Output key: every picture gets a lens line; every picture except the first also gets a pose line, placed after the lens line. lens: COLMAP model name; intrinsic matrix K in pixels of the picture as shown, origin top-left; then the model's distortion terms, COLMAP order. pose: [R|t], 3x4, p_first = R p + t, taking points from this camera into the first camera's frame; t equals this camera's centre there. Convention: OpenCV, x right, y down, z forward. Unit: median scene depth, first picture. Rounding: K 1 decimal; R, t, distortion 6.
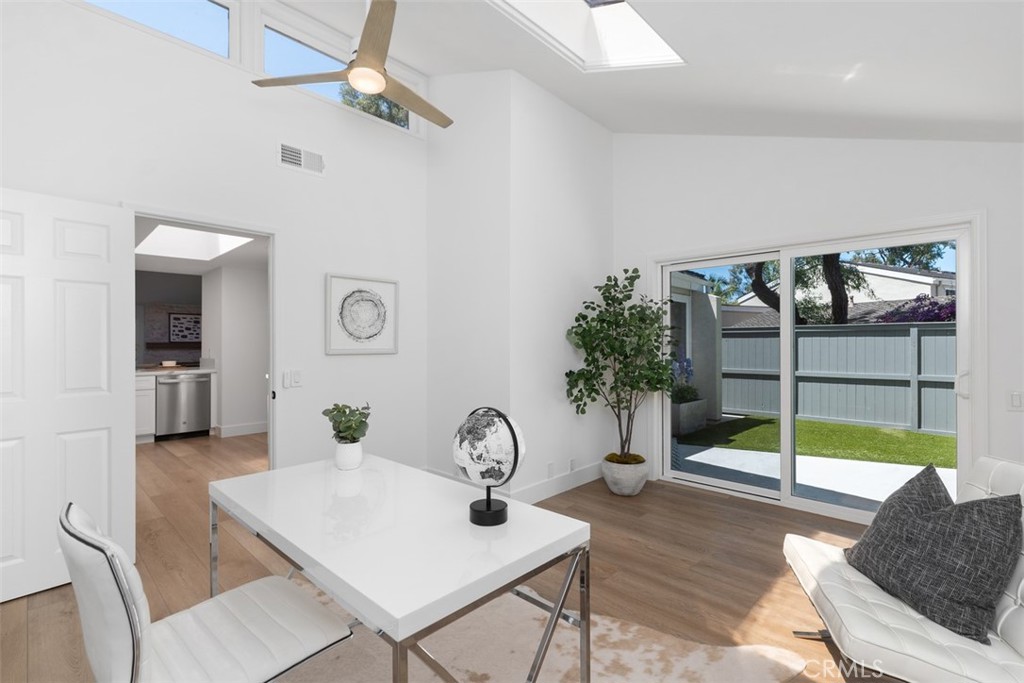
lens RADIAL K [[461.6, 0, 510.8], [0, 461.6, 343.3], [0, 0, 1]] dist [0.014126, -0.000849]
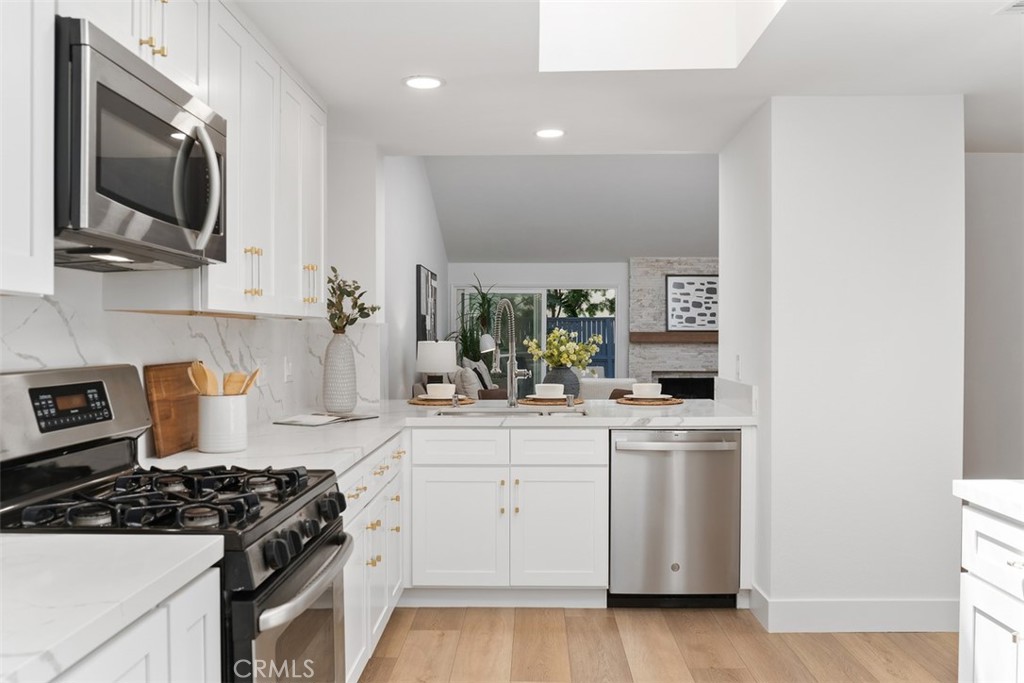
lens RADIAL K [[868.1, 0, 509.5], [0, 868.1, 340.8], [0, 0, 1]] dist [-0.039174, 0.003513]
pose [[0.677700, 0.008453, -0.735290, -0.289361], [-0.001429, 0.999947, 0.010179, -0.002956], [0.735337, -0.005848, 0.677676, 0.437493]]
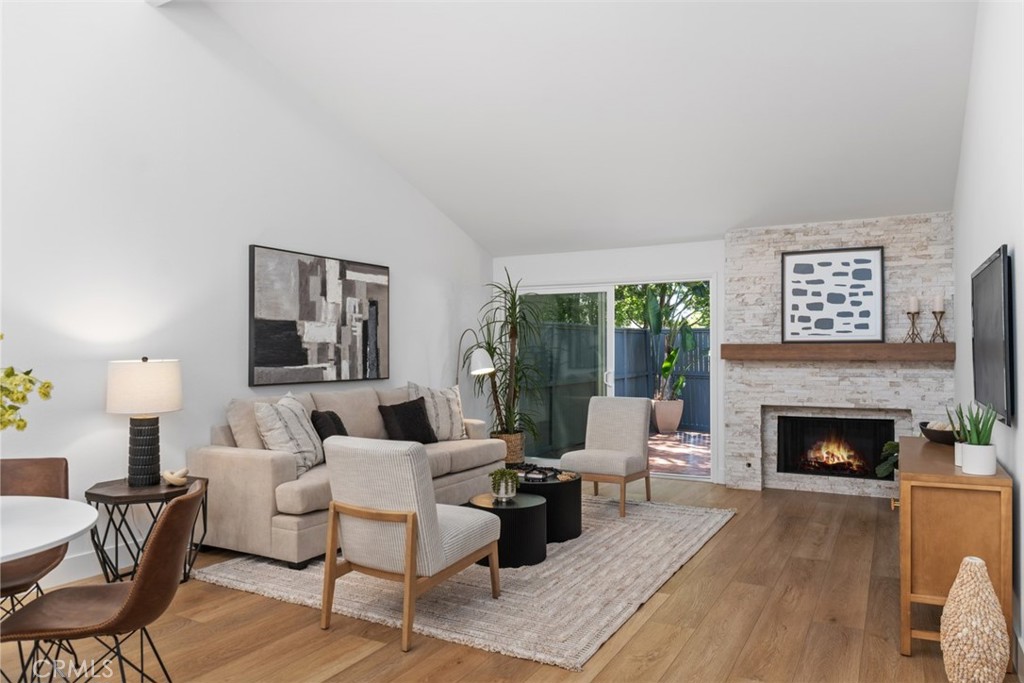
lens RADIAL K [[695.4, 0, 506.2], [0, 695.4, 343.2], [0, 0, 1]] dist [-0.004538, -0.033268]
pose [[0.259319, -0.006498, -0.965770, -0.622573], [0.003802, 0.999976, -0.005707, 0.000241], [0.965784, -0.002192, 0.259338, 1.345157]]
